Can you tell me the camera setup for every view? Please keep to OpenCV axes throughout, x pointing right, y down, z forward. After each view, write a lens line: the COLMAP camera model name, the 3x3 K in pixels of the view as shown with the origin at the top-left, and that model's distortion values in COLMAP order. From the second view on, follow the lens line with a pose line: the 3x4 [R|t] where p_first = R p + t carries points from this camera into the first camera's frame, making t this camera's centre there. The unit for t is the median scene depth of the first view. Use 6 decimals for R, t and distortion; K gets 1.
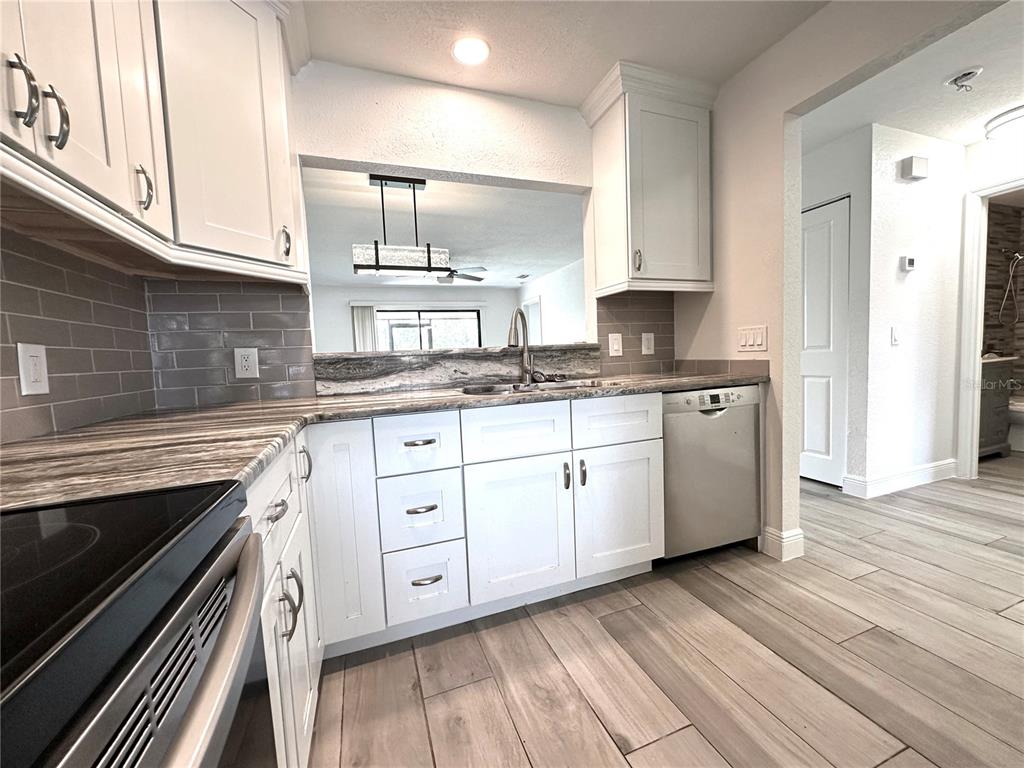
lens RADIAL K [[405.4, 0, 512.0], [0, 405.4, 383.8], [0, 0, 1]] dist [-0.004280, -0.000214]
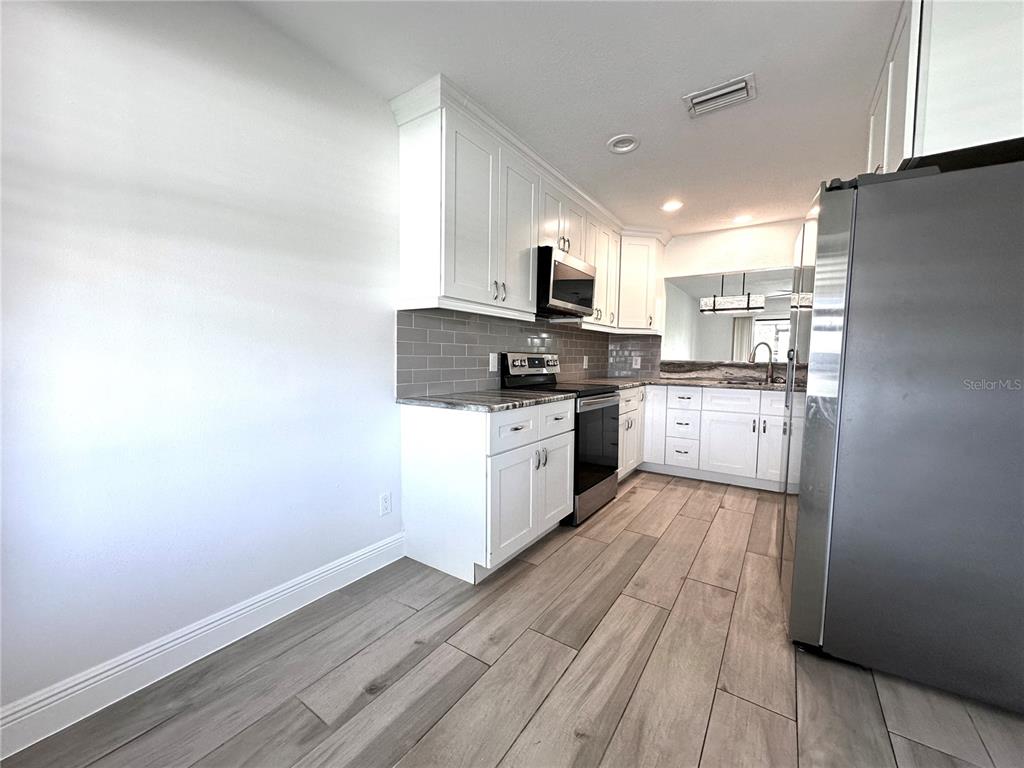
lens RADIAL K [[405.4, 0, 512.8], [0, 405.4, 382.4], [0, 0, 1]] dist [-0.004280, -0.000214]
pose [[0.575898, 0.103478, -0.810946, 1.054488], [-0.093297, 0.993795, 0.060554, -0.007937], [0.812181, 0.040786, 0.581979, -1.207603]]
